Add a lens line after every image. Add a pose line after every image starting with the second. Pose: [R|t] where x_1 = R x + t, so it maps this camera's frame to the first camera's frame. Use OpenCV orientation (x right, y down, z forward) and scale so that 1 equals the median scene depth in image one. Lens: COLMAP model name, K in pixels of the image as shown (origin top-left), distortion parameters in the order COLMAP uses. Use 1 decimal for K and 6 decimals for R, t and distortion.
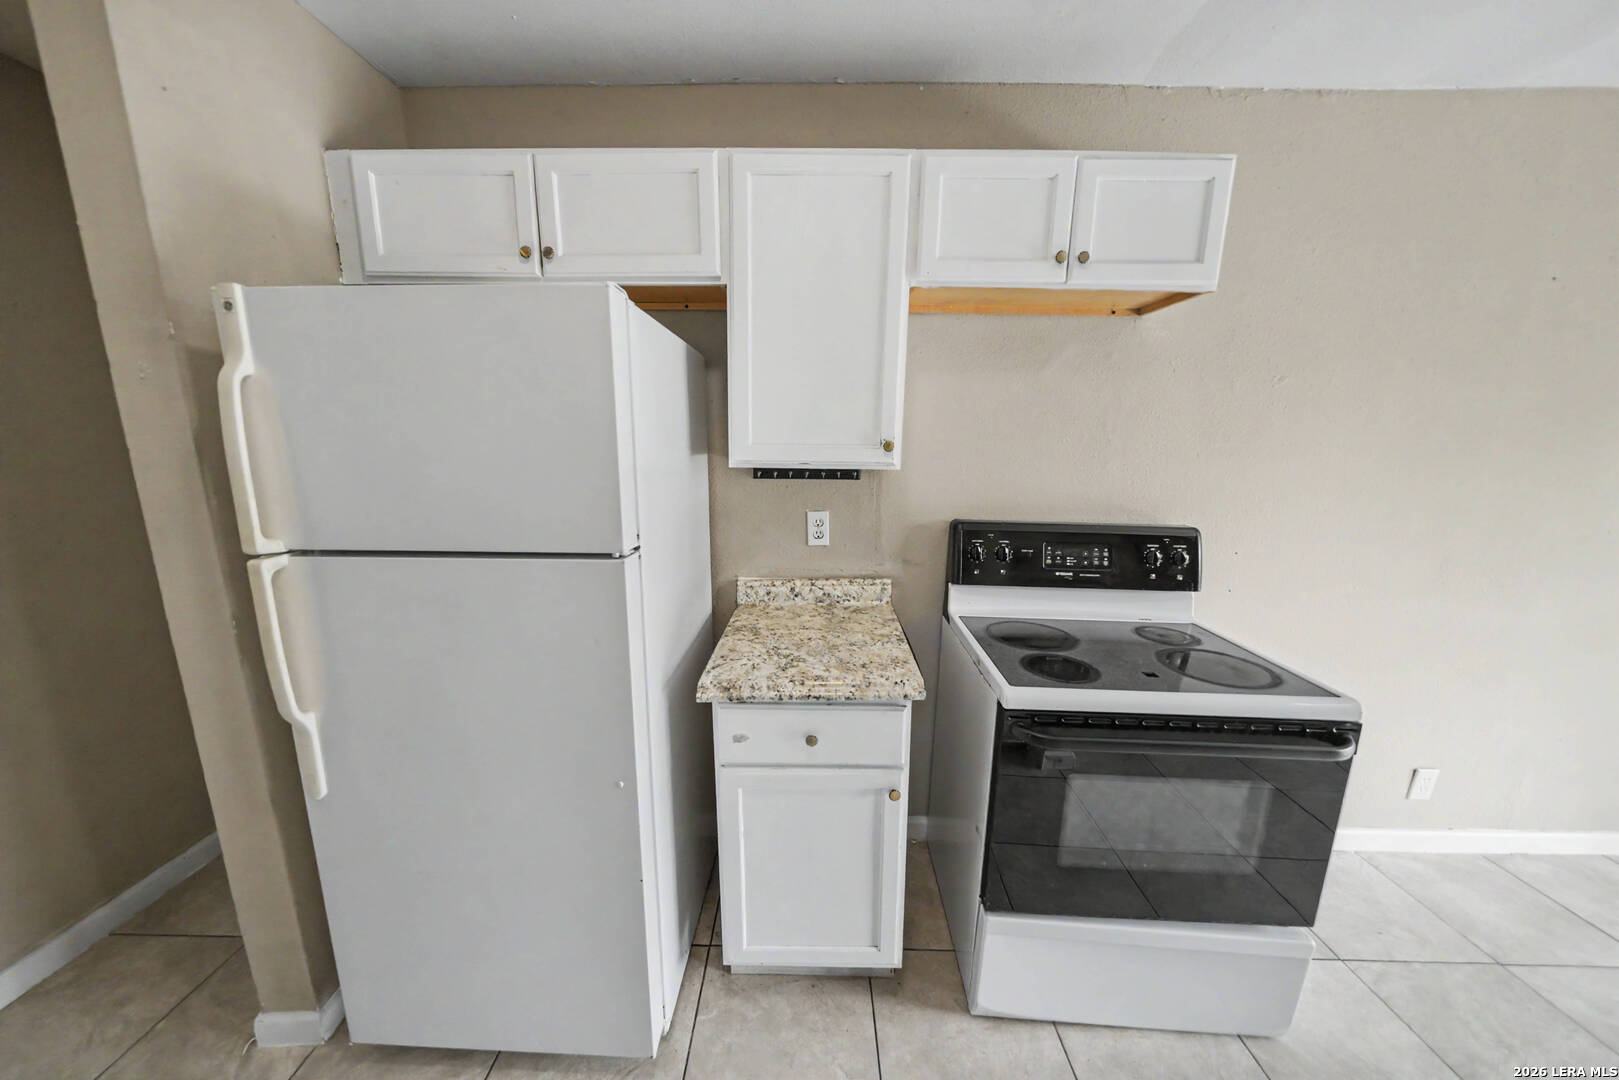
lens RADIAL K [[547.0, 0, 803.5], [0, 547.0, 546.2], [0, 0, 1]] dist [-0.003880, -0.000546]
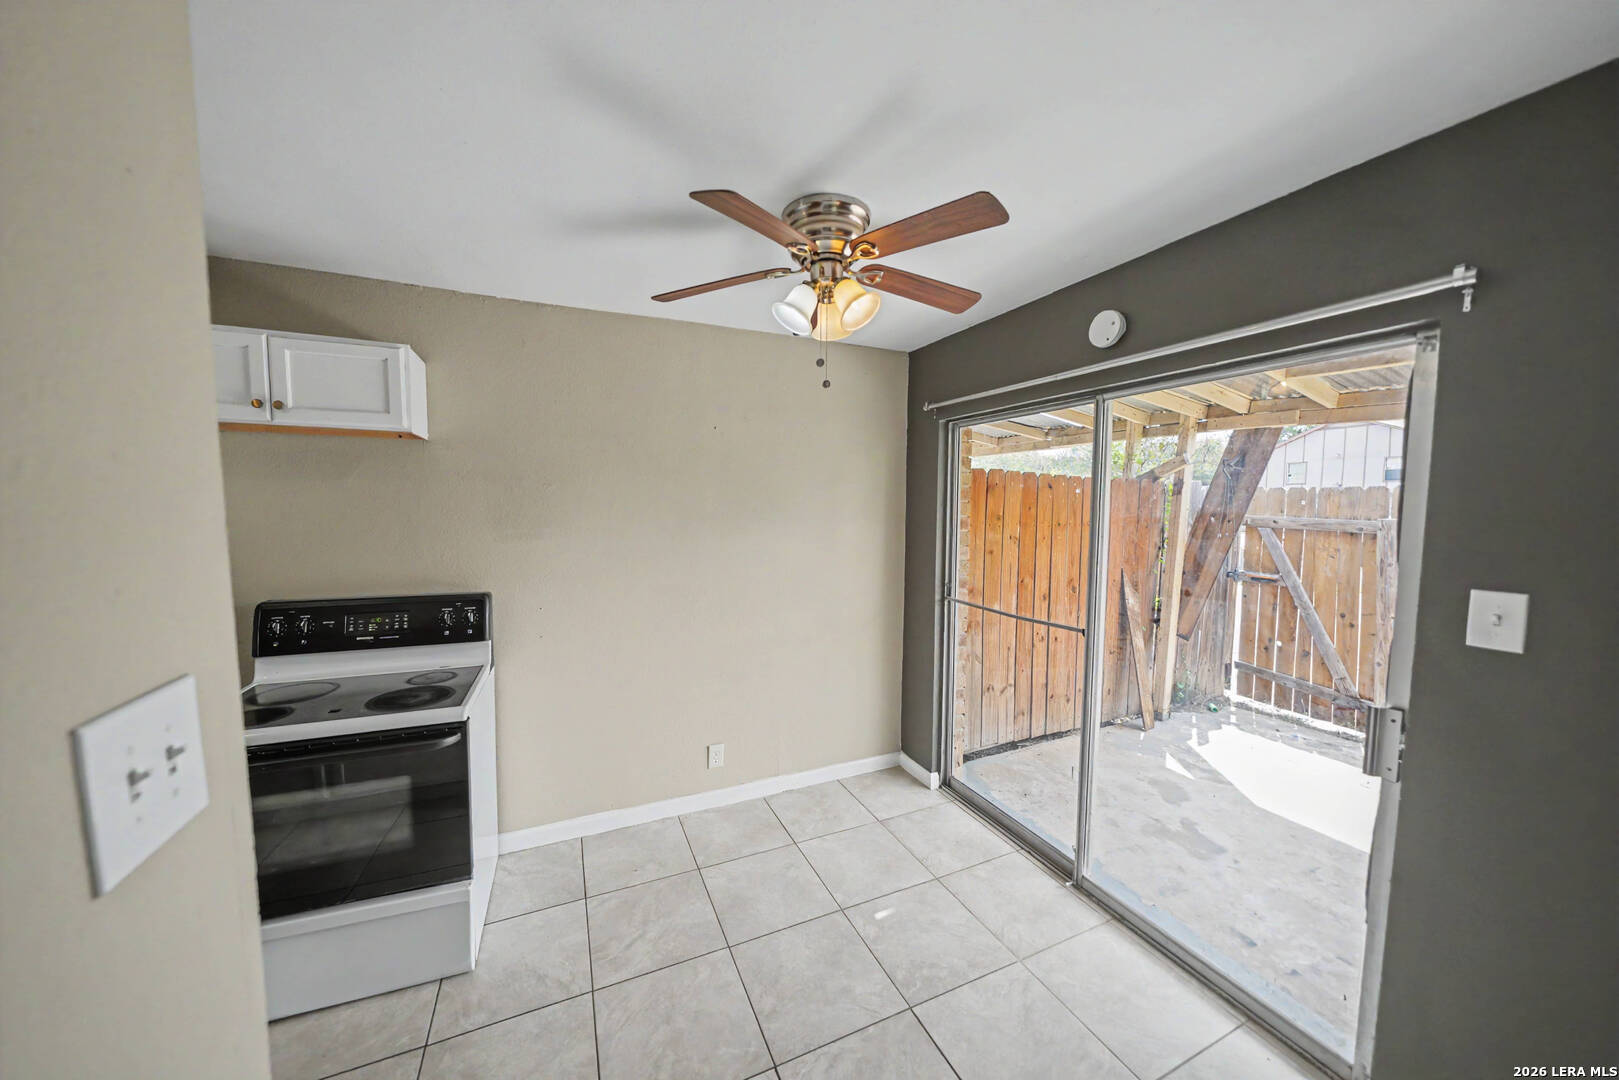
lens RADIAL K [[547.0, 0, 799.0], [0, 547.0, 543.4], [0, 0, 1]] dist [-0.003880, -0.000546]
pose [[0.905206, -0.036991, 0.423361, 0.851586], [0.088881, 0.990652, -0.103481, 0.052745], [-0.415576, 0.131300, 0.900032, -0.549204]]
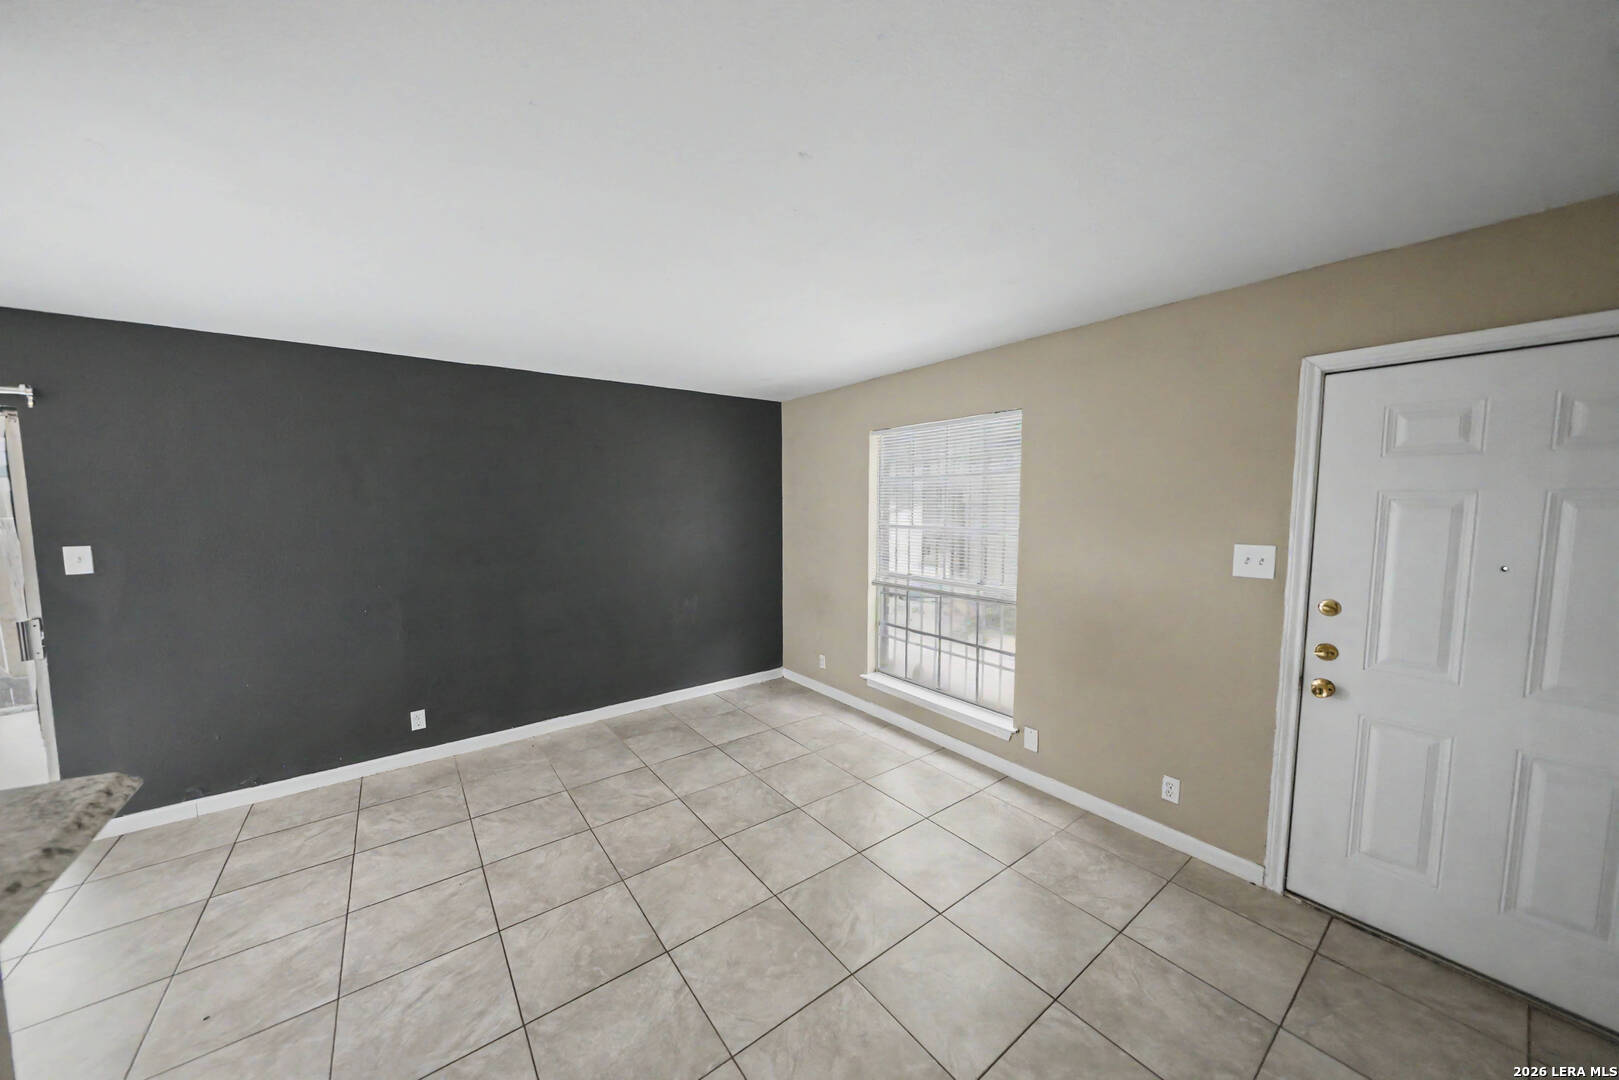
lens RADIAL K [[547.0, 0, 801.6], [0, 547.0, 544.2], [0, 0, 1]] dist [-0.003880, -0.000546]
pose [[-0.616869, -0.066849, 0.784222, -0.399410], [0.158843, 0.965310, 0.207231, 0.124373], [-0.770870, 0.252403, -0.584852, -0.942778]]
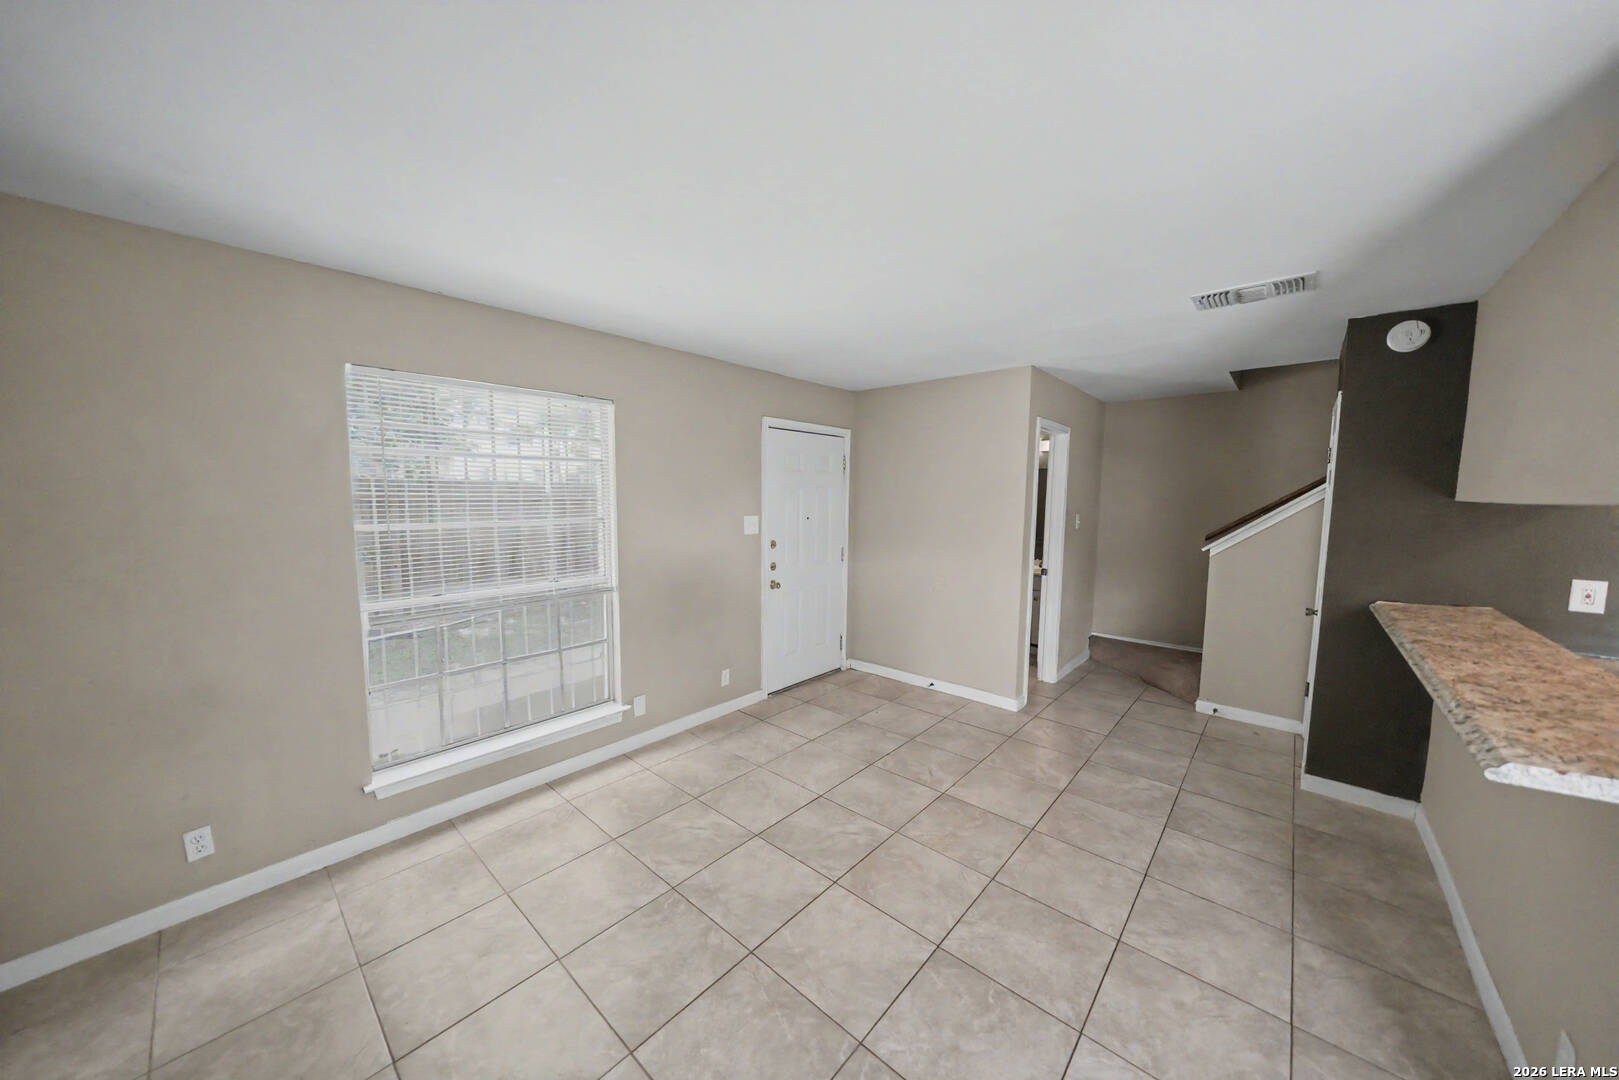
lens RADIAL K [[547.0, 0, 798.8], [0, 547.0, 542.3], [0, 0, 1]] dist [-0.003880, -0.000546]
pose [[-0.657017, 0.055688, -0.751816, 1.565517], [-0.164456, 0.962662, 0.215025, 0.142747], [0.735719, 0.264916, -0.623328, -0.909809]]
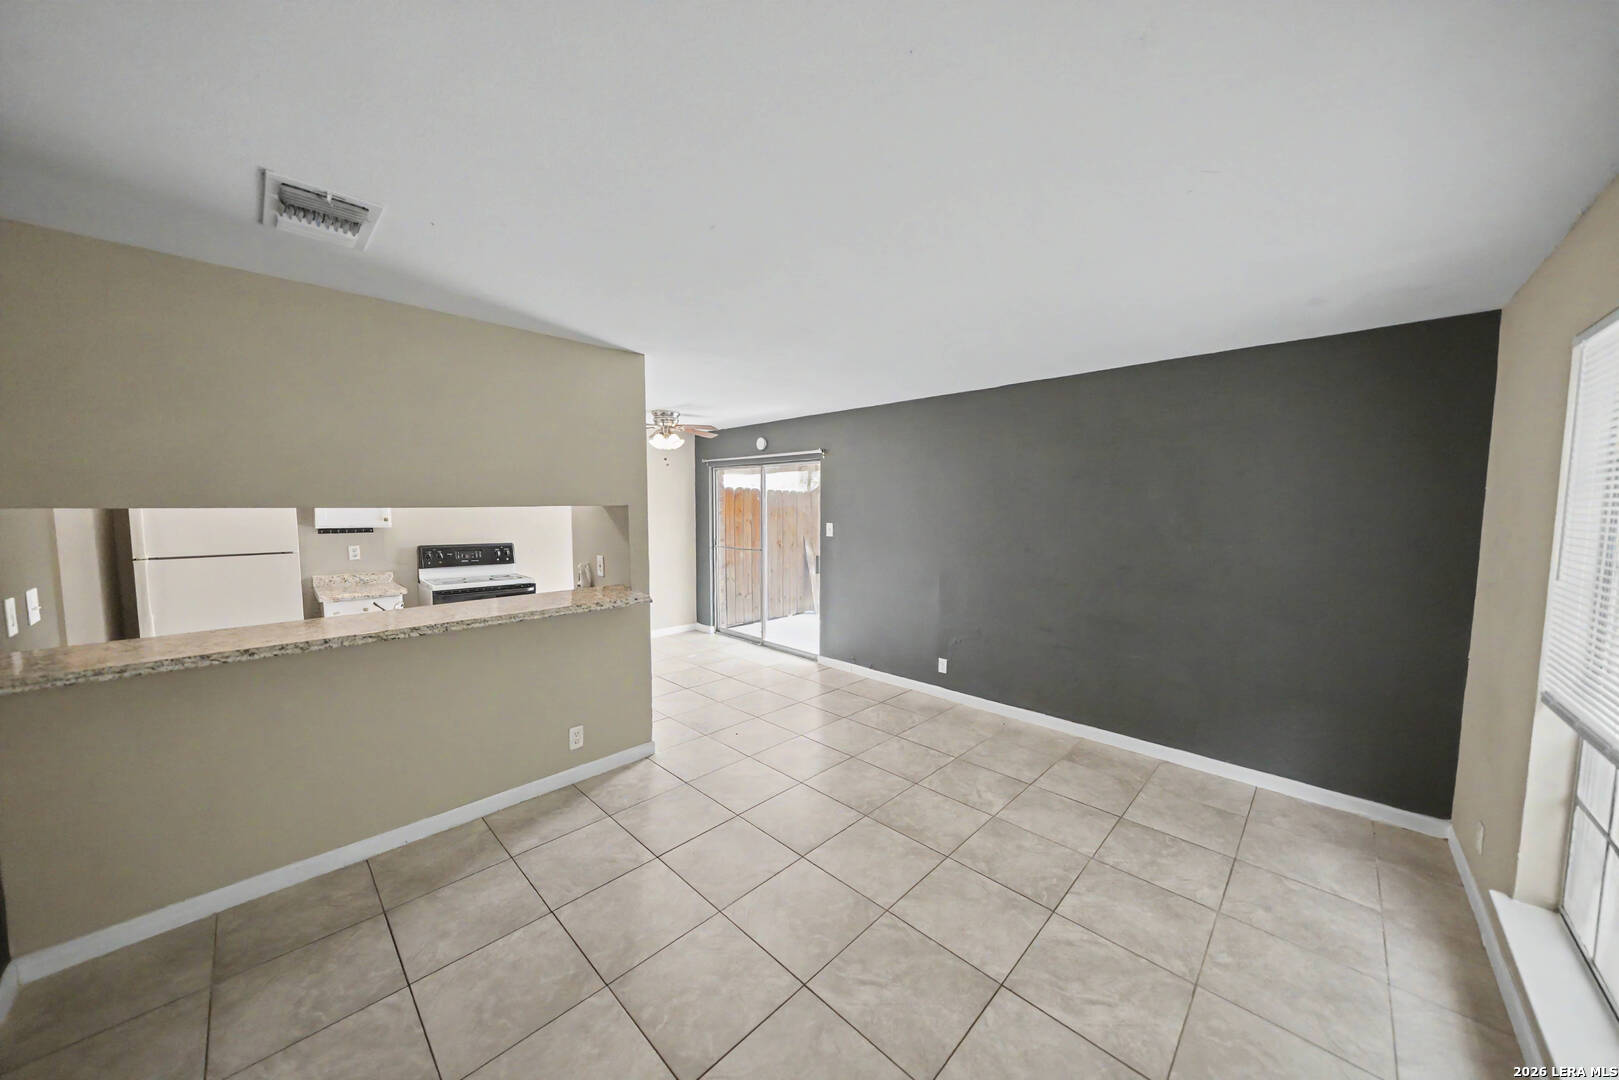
lens RADIAL K [[547.0, 0, 800.0], [0, 547.0, 546.3], [0, 0, 1]] dist [-0.003880, -0.000546]
pose [[0.688076, -0.061100, 0.723061, -0.389840], [0.148319, 0.987254, -0.057718, 0.404025], [-0.710319, 0.146958, 0.688368, -2.267978]]
